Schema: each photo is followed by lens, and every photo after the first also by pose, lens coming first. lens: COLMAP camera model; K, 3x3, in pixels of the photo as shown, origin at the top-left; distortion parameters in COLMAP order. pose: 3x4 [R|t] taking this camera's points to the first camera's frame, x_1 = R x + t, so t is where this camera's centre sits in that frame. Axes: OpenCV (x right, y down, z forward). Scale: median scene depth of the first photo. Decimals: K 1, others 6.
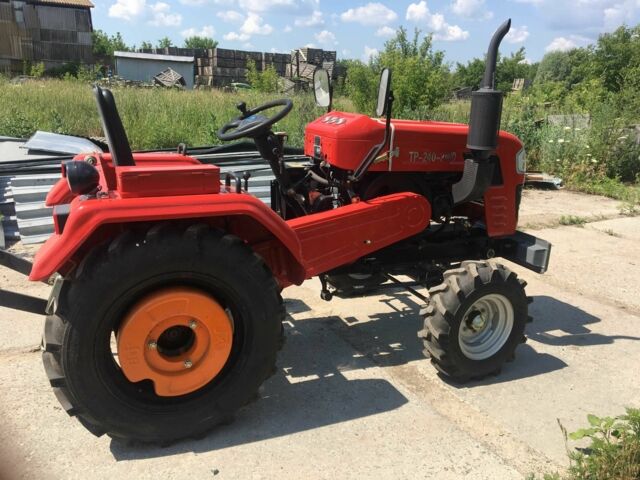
lens RADIAL K [[559.8, 0, 320.0], [0, 559.8, 240.0], [0, 0, 1]] dist [0.021823, -0.000410]
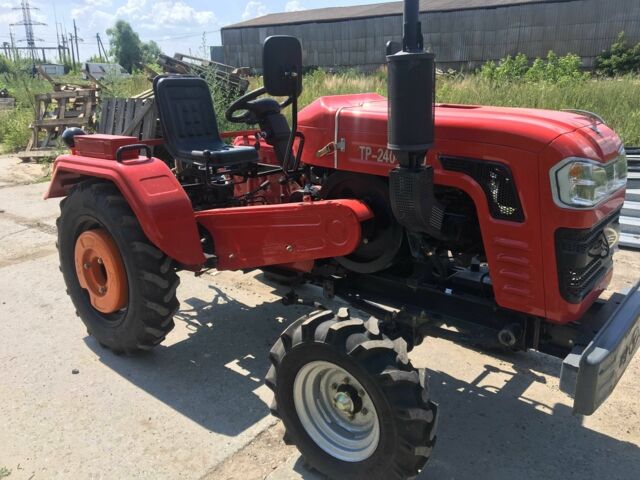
lens RADIAL K [[559.8, 0, 320.0], [0, 559.8, 240.0], [0, 0, 1]] dist [0.021823, -0.000410]
pose [[0.400615, 0.207636, -0.892410, 0.858258], [-0.206696, 0.969358, 0.132751, -0.130265], [0.892628, 0.131275, 0.431256, 0.680209]]
